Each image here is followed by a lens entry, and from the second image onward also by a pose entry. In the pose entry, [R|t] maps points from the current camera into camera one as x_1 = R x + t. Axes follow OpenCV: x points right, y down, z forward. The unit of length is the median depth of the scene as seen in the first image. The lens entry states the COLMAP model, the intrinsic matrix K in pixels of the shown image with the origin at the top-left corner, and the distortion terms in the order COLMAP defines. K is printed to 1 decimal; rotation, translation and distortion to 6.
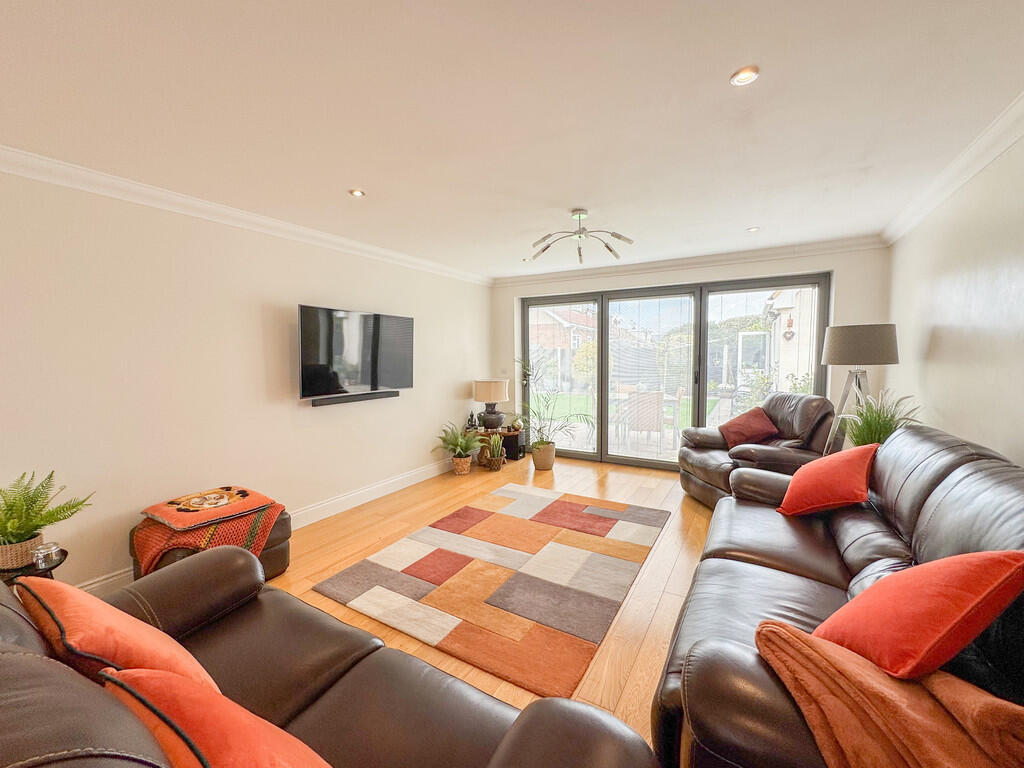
lens RADIAL K [[417.8, 0, 508.7], [0, 417.8, 384.1], [0, 0, 1]] dist [0.000344, 0.000313]
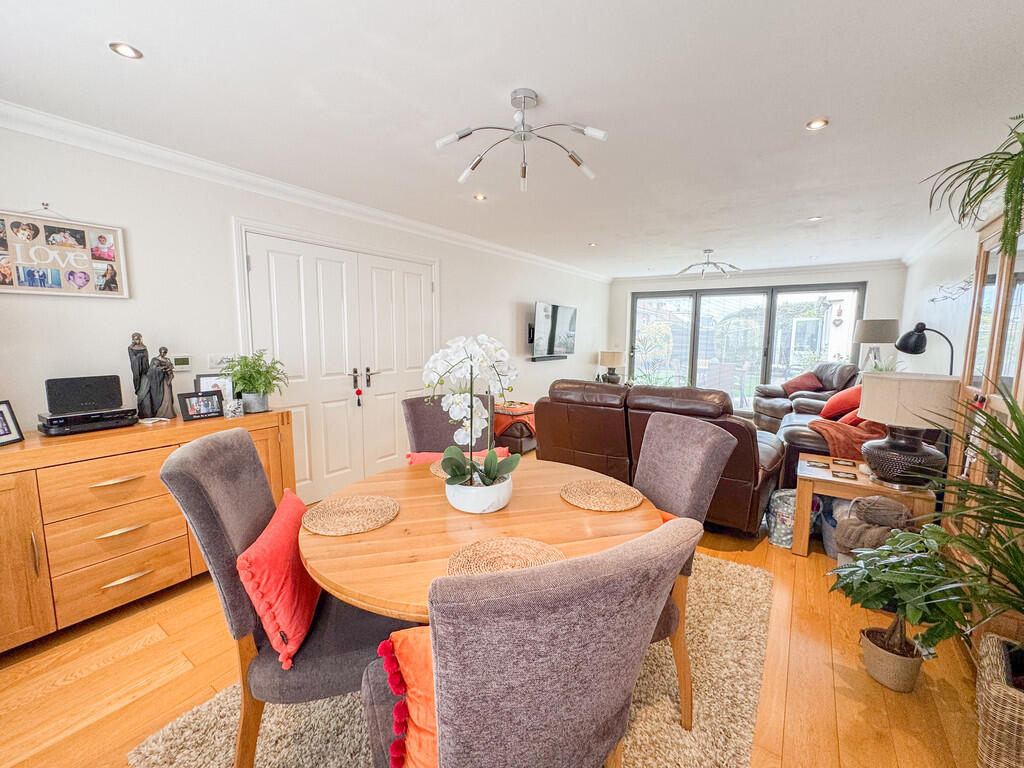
lens RADIAL K [[417.8, 0, 514.6], [0, 417.8, 382.5], [0, 0, 1]] dist [0.000344, 0.000313]
pose [[0.996985, 0.028553, -0.072149, -0.305079], [-0.025308, 0.998643, 0.045505, 0.045793], [0.073351, -0.043542, 0.996355, -0.499914]]
